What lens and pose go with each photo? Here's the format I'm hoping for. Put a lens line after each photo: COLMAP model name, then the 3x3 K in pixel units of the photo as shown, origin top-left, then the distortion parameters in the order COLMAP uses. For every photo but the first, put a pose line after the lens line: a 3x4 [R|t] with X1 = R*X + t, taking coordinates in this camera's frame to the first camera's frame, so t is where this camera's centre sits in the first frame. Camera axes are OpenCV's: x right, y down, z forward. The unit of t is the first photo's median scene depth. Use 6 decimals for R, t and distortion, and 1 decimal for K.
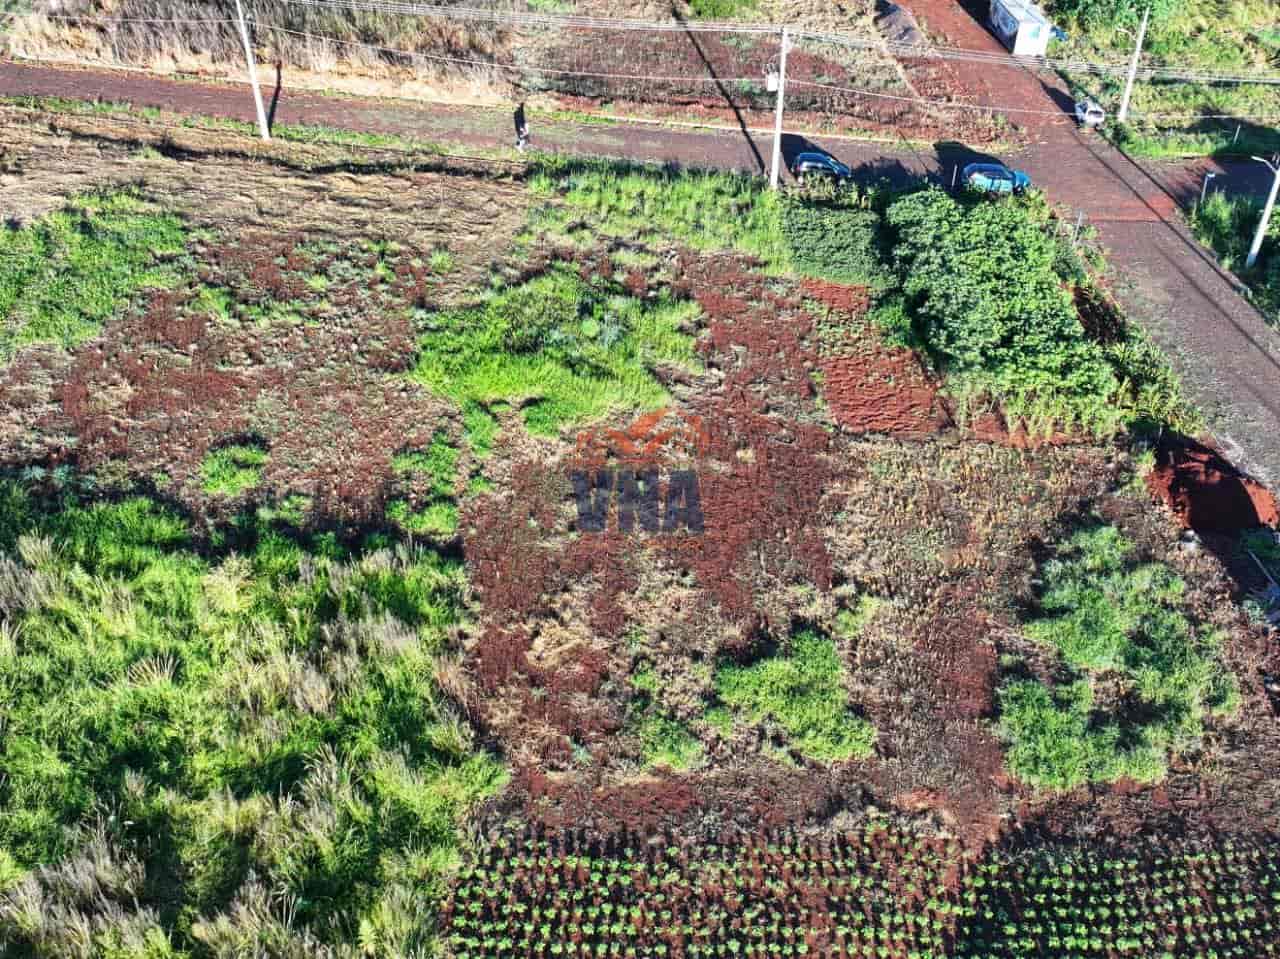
lens RADIAL K [[1365.0, 0, 633.9], [0, 1365.0, 484.2], [0, 0, 1]] dist [0.007987, 0.000000]
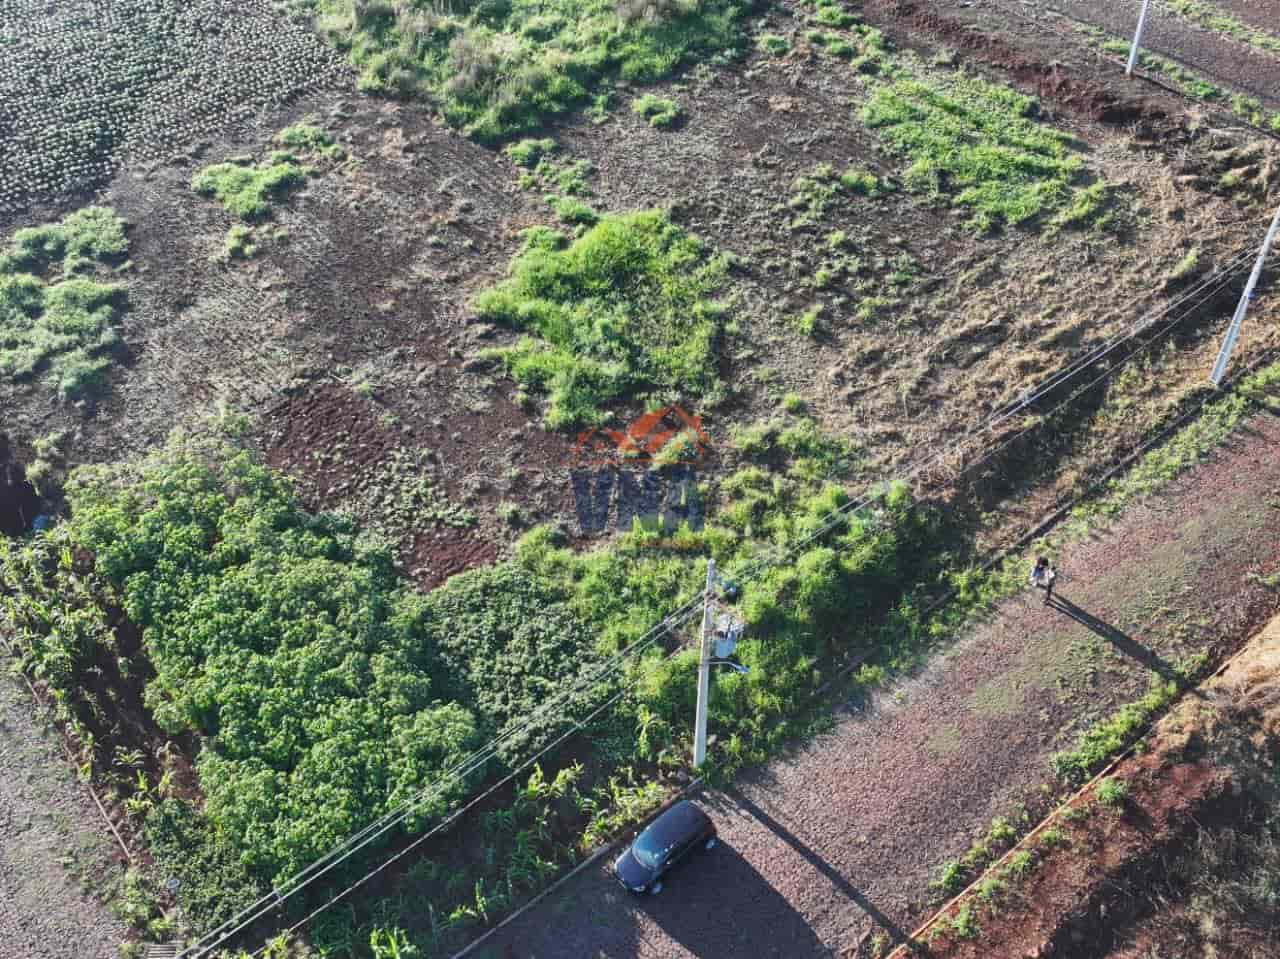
lens RADIAL K [[1365.0, 0, 637.6], [0, 1365.0, 484.5], [0, 0, 1]] dist [0.007987, 0.000000]
pose [[-0.806071, 0.370766, -0.461283, 0.558148], [-0.381082, 0.271169, 0.883880, -1.209172], [0.452799, 0.888257, -0.077289, 1.480154]]
